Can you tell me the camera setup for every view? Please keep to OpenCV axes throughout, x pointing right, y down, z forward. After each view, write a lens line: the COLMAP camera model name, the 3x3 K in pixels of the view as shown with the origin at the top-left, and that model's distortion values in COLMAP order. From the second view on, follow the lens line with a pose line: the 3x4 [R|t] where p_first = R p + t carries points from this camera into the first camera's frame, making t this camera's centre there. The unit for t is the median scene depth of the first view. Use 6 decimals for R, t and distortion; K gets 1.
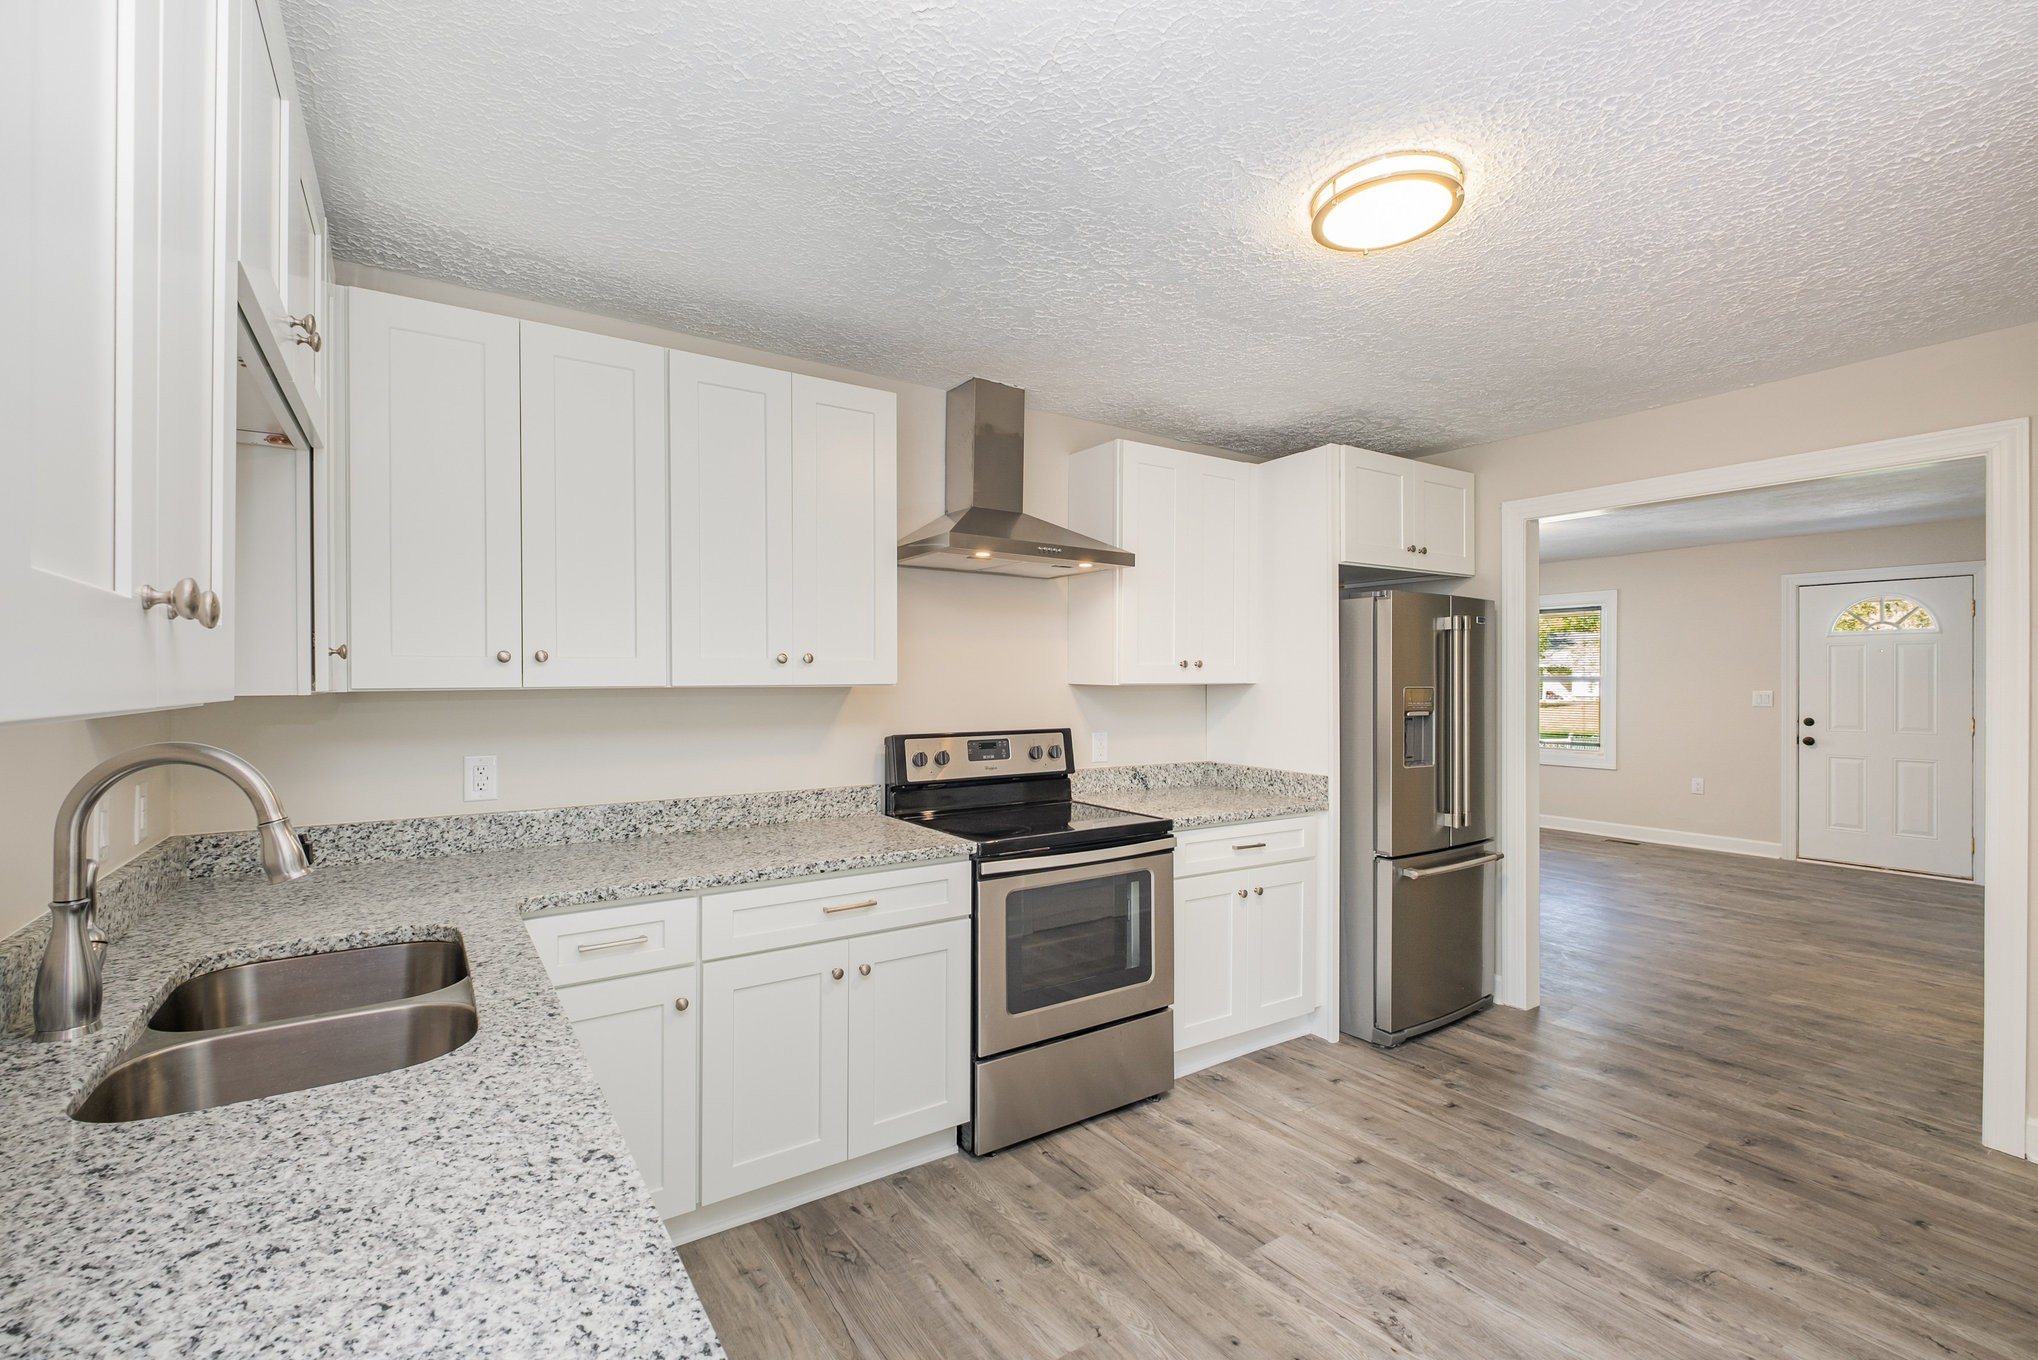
lens RADIAL K [[903.4, 0, 1022.9], [0, 903.4, 678.2], [0, 0, 1]] dist [0.002385, -0.005233]
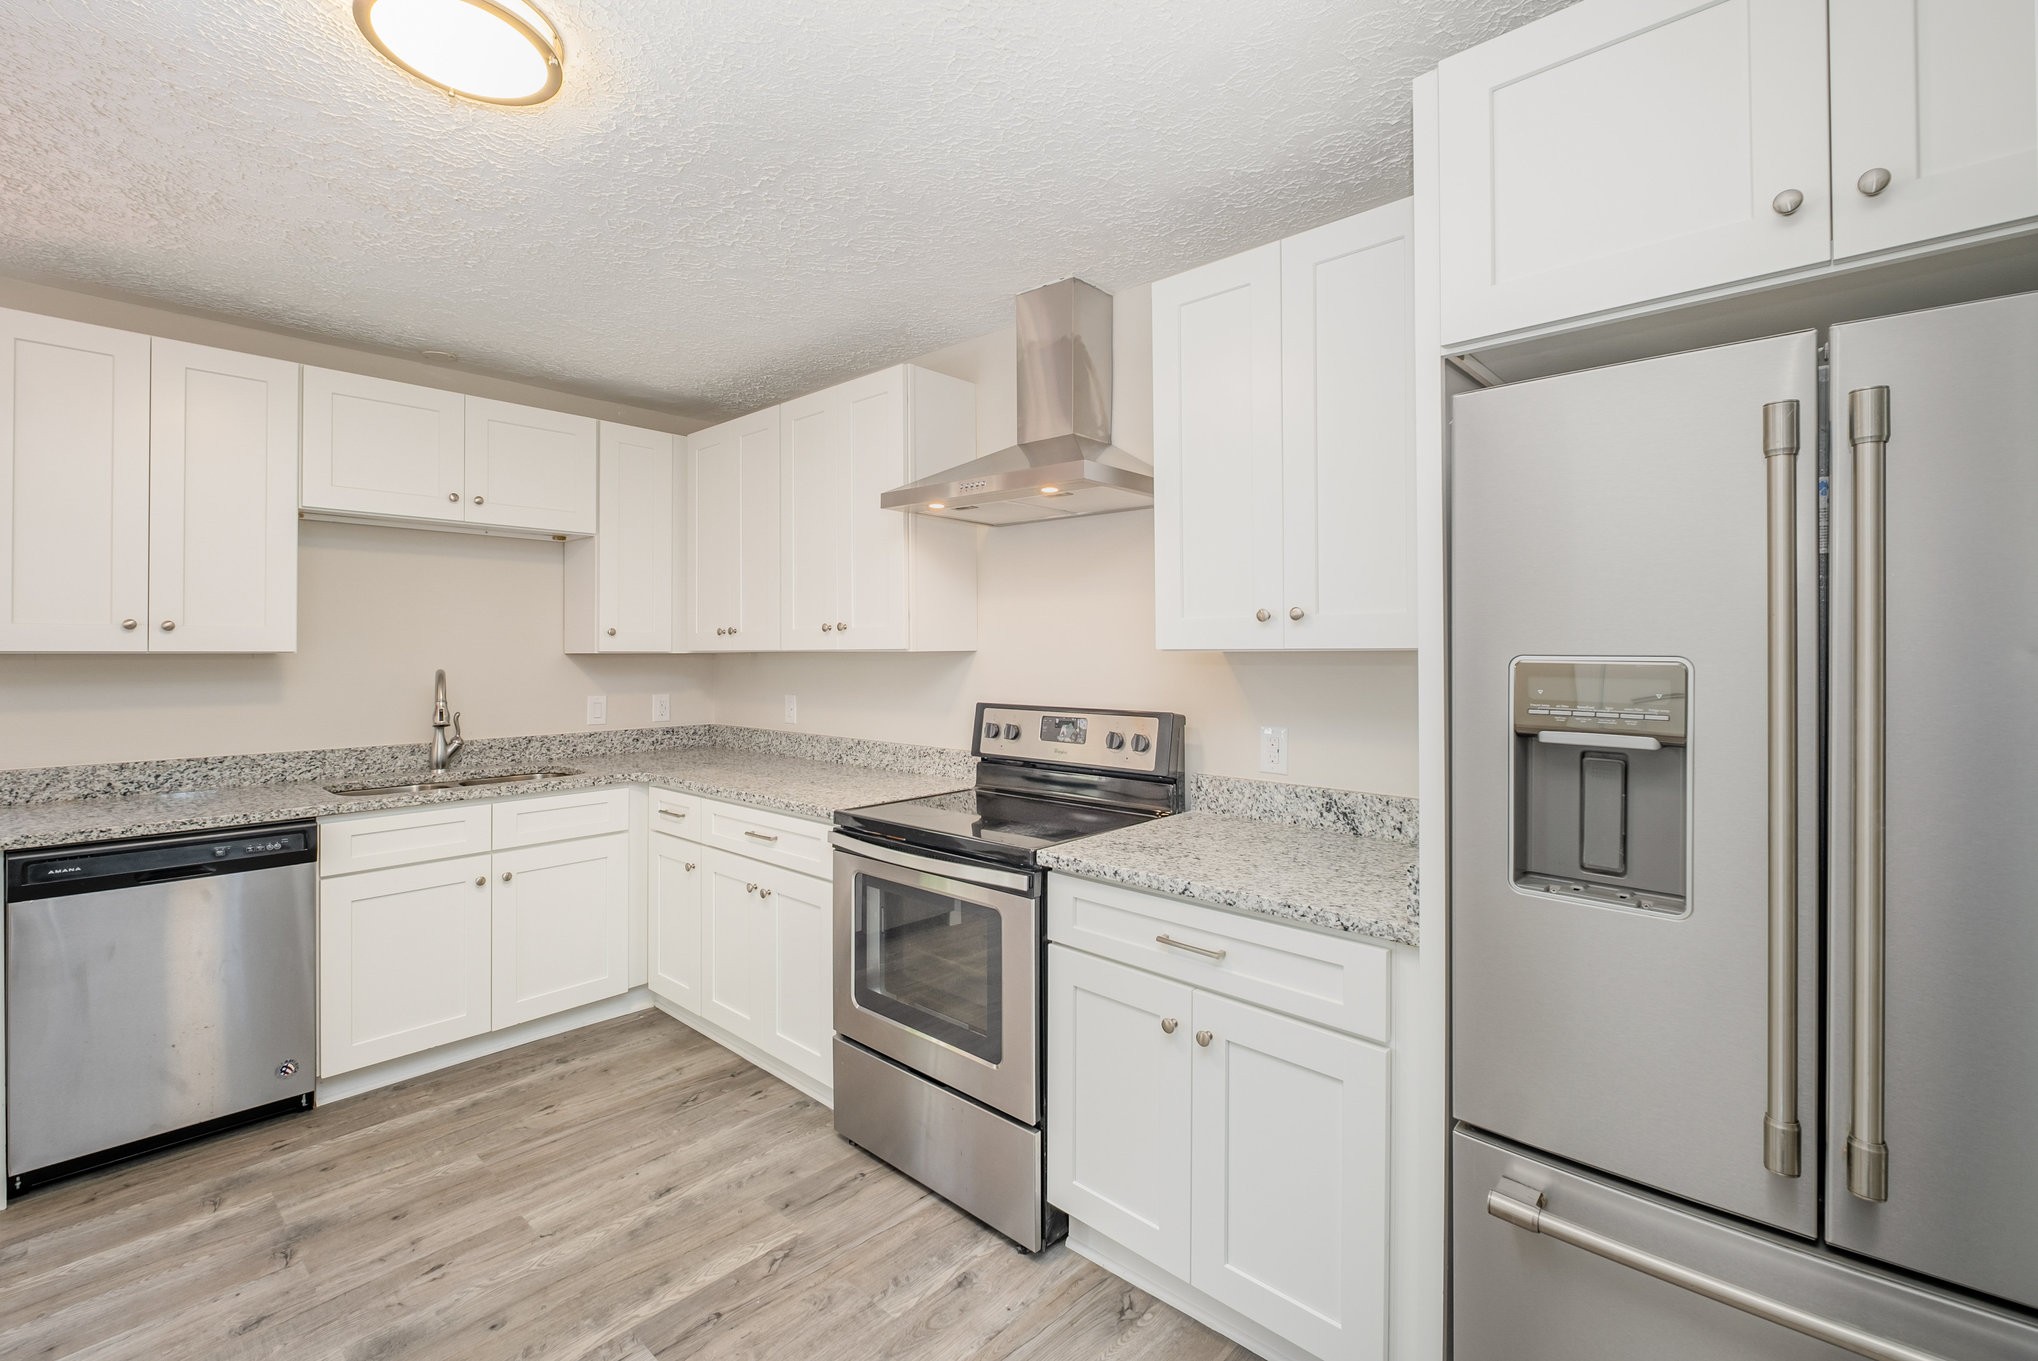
lens RADIAL K [[903.4, 0, 1003.0], [0, 903.4, 647.1], [0, 0, 1]] dist [0.002385, -0.005233]
pose [[0.218870, -0.002668, -0.975750, 0.834847], [0.001521, 0.999996, -0.002393, 0.006857], [0.975753, -0.000960, 0.218873, 0.849387]]
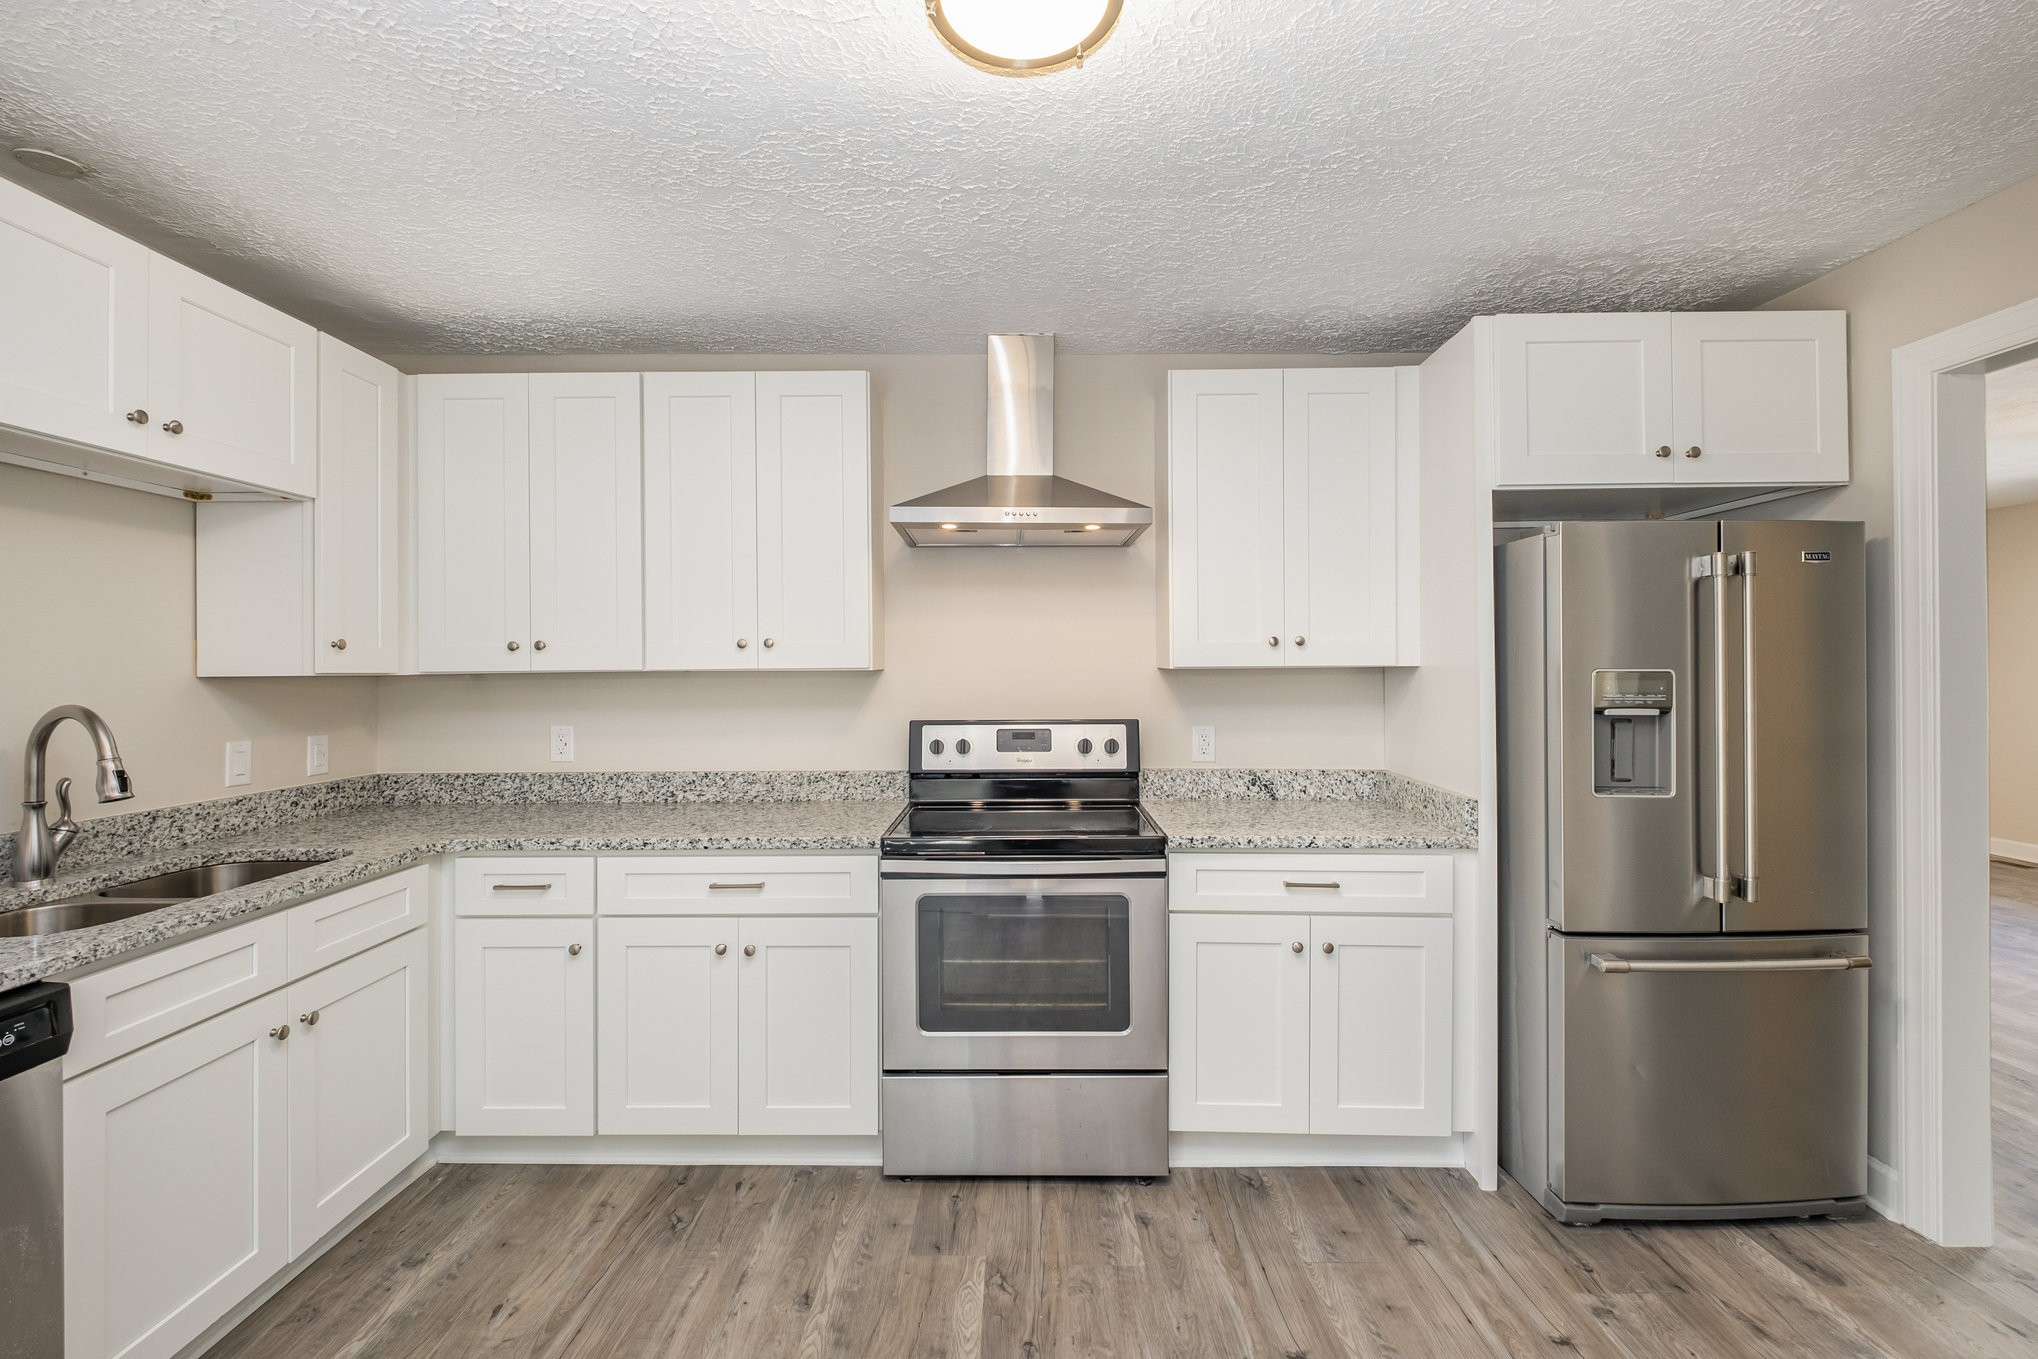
lens RADIAL K [[903.4, 0, 1013.5], [0, 903.4, 665.1], [0, 0, 1]] dist [0.002385, -0.005233]
pose [[0.821353, -0.005703, -0.570392, 0.522131], [0.004786, 0.999984, -0.003107, 0.007179], [0.570400, -0.000178, 0.821367, 0.276454]]
